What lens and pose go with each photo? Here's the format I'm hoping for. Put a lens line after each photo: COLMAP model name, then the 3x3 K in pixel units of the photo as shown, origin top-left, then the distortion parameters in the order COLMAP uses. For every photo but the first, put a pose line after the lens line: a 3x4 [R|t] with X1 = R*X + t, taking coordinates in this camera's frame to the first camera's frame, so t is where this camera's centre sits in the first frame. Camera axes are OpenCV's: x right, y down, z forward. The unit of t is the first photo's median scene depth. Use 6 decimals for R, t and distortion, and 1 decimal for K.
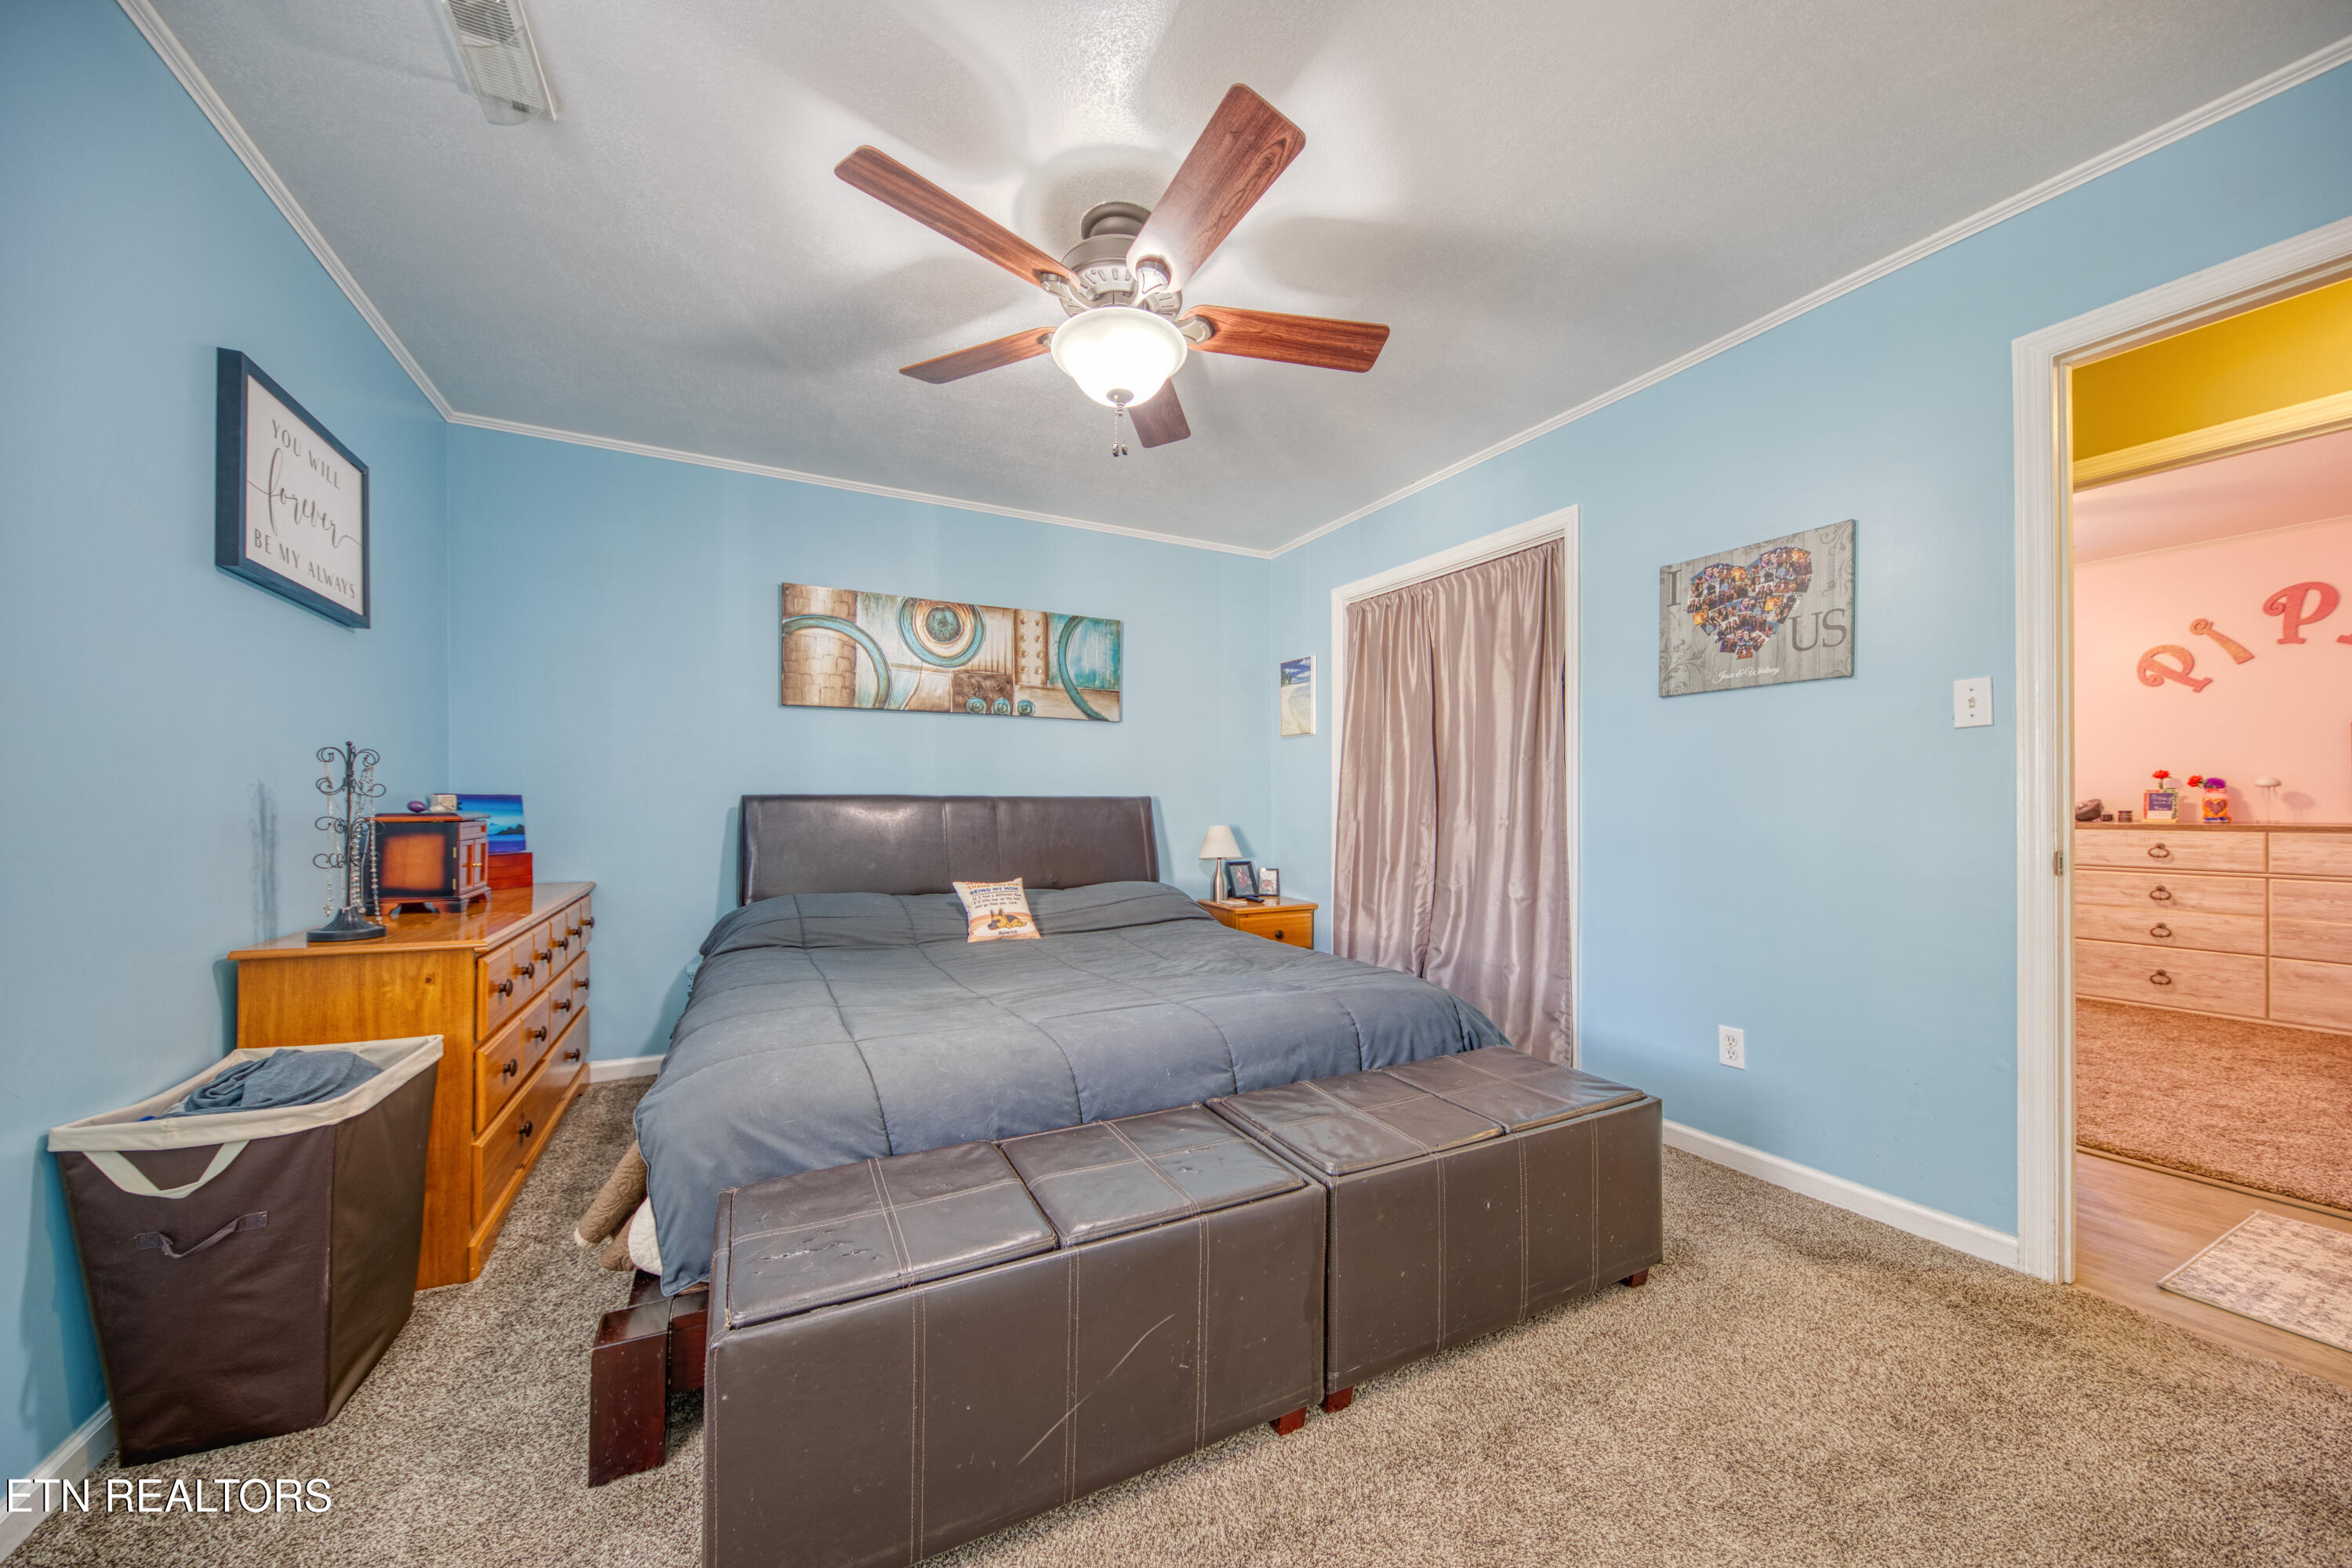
lens RADIAL K [[823.3, 0, 1165.0], [0, 823.3, 799.4], [0, 0, 1]] dist [-0.016538, -0.001263]
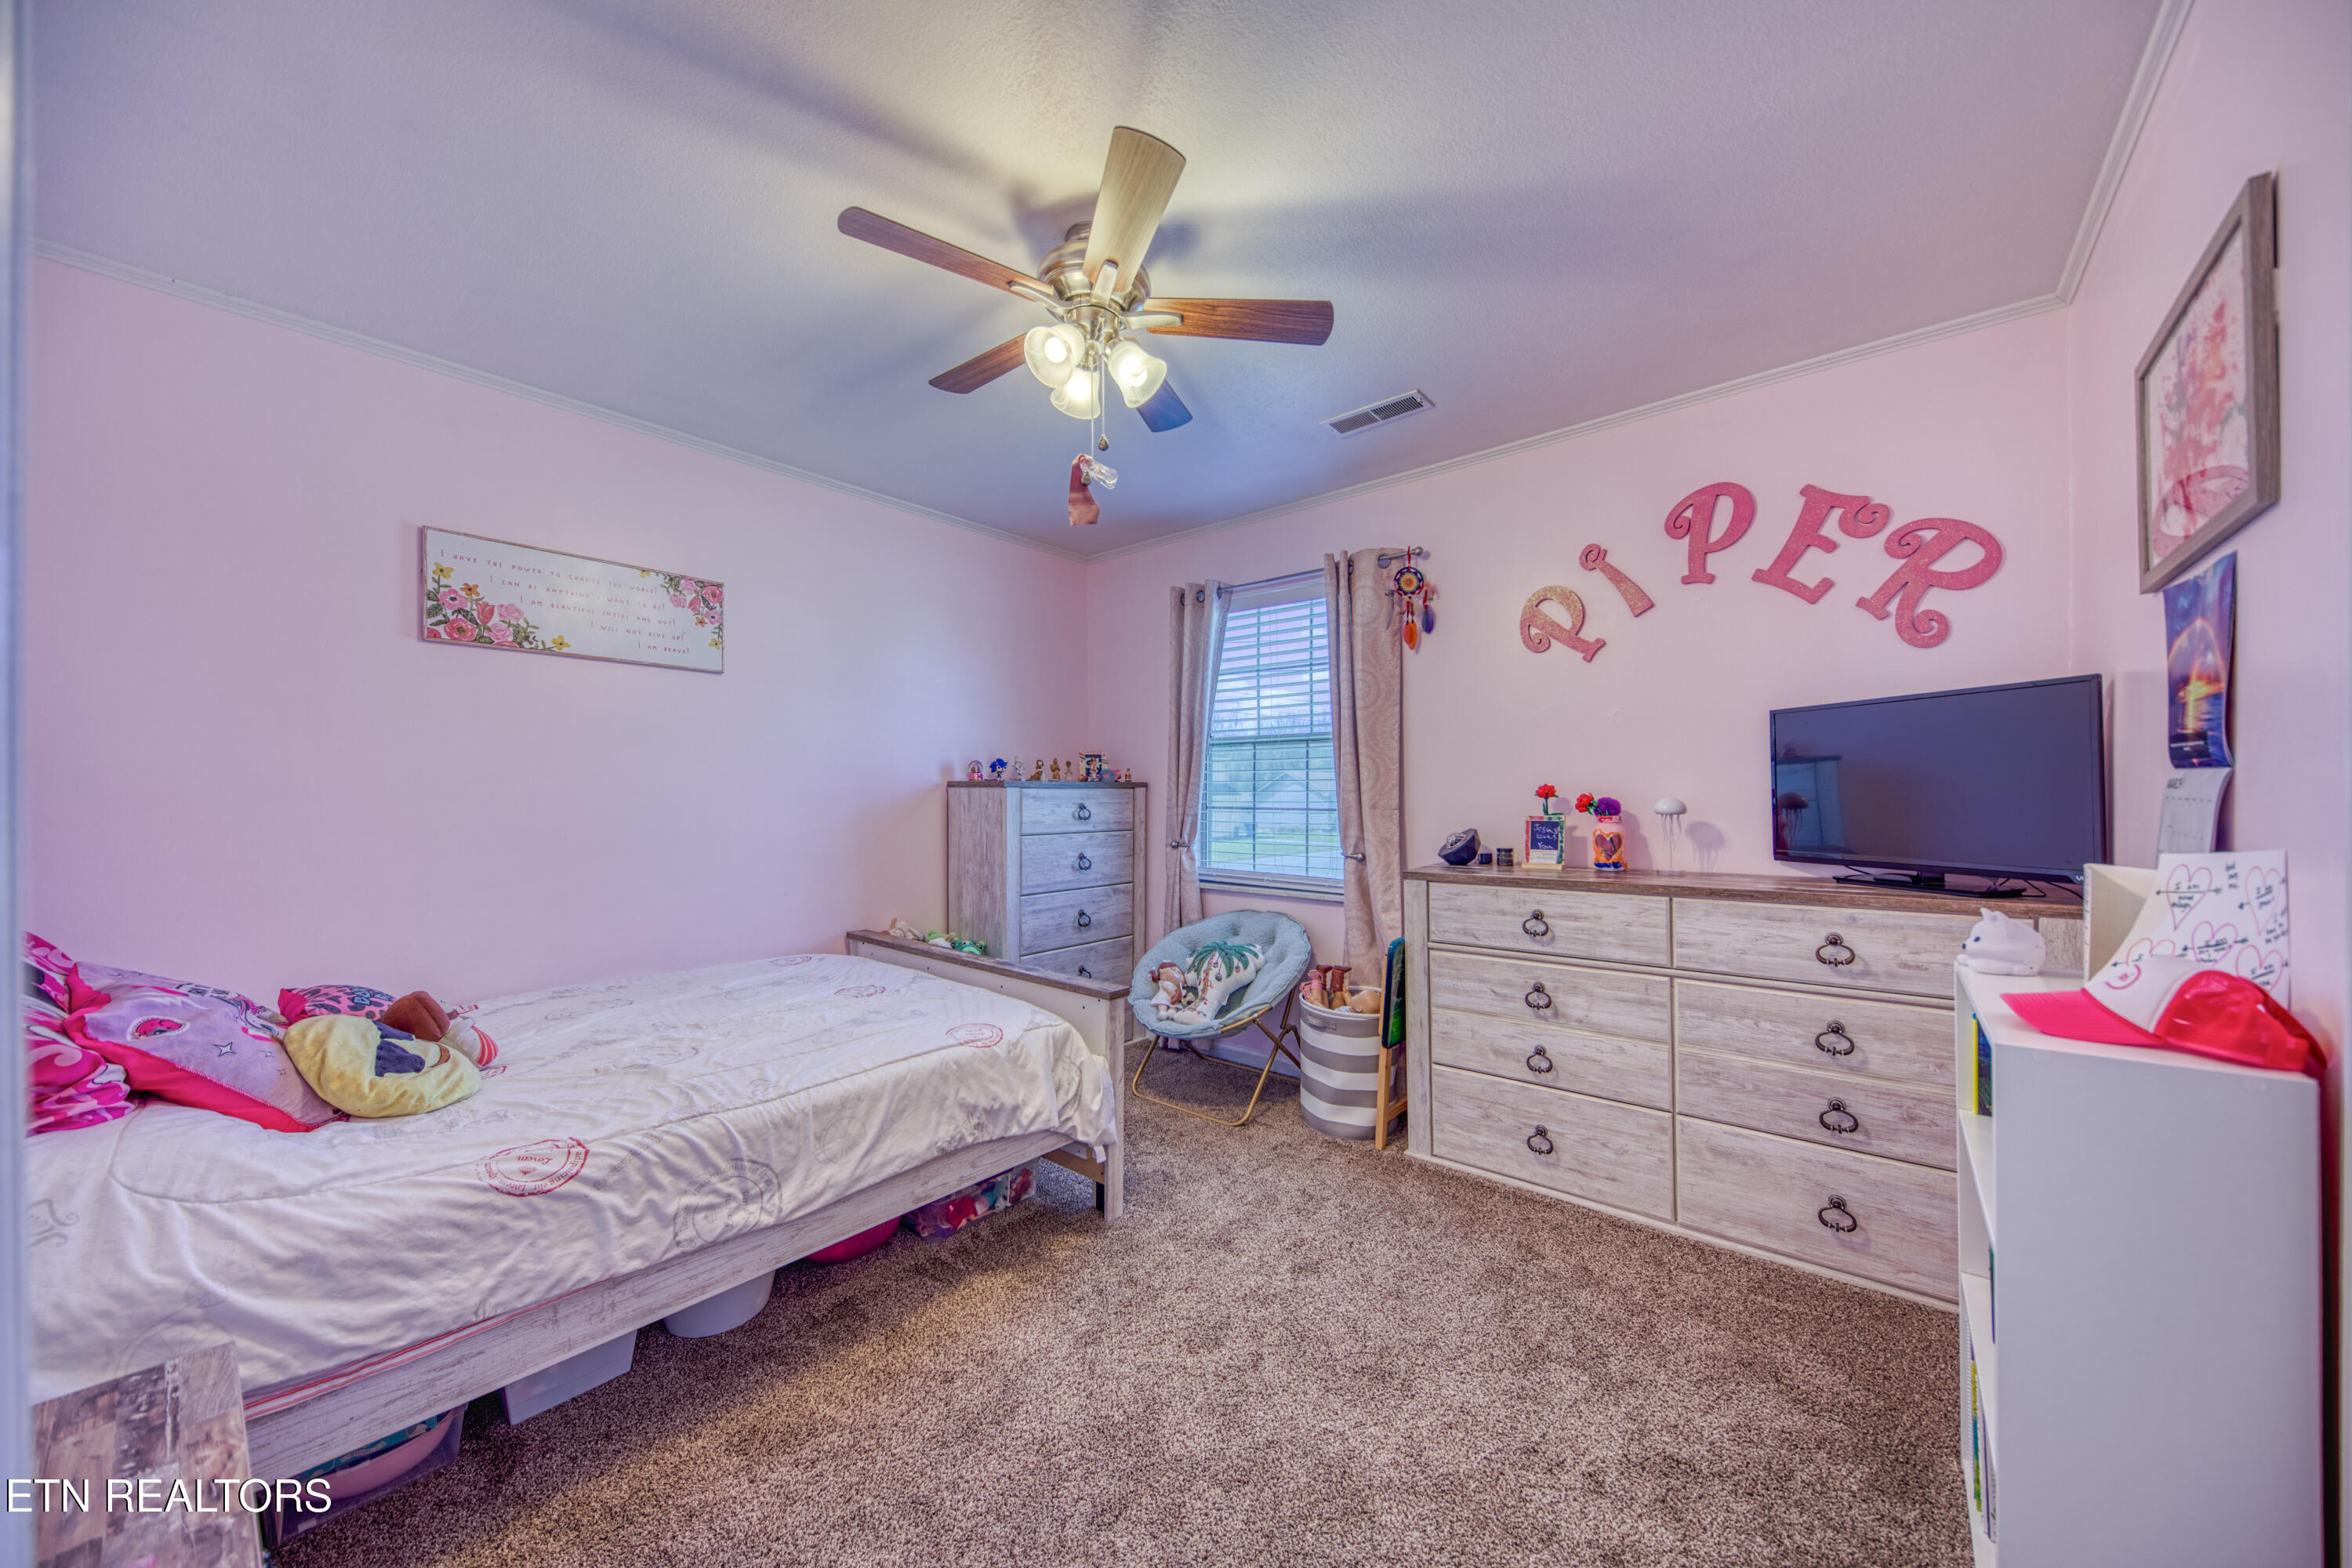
lens RADIAL K [[823.3, 0, 1182.2], [0, 823.3, 782.4], [0, 0, 1]] dist [-0.016538, -0.001263]
pose [[0.917384, 0.004021, 0.397984, 0.766981], [0.000898, 0.999926, -0.012172, -0.032071], [-0.398003, 0.011524, 0.917312, 0.552168]]
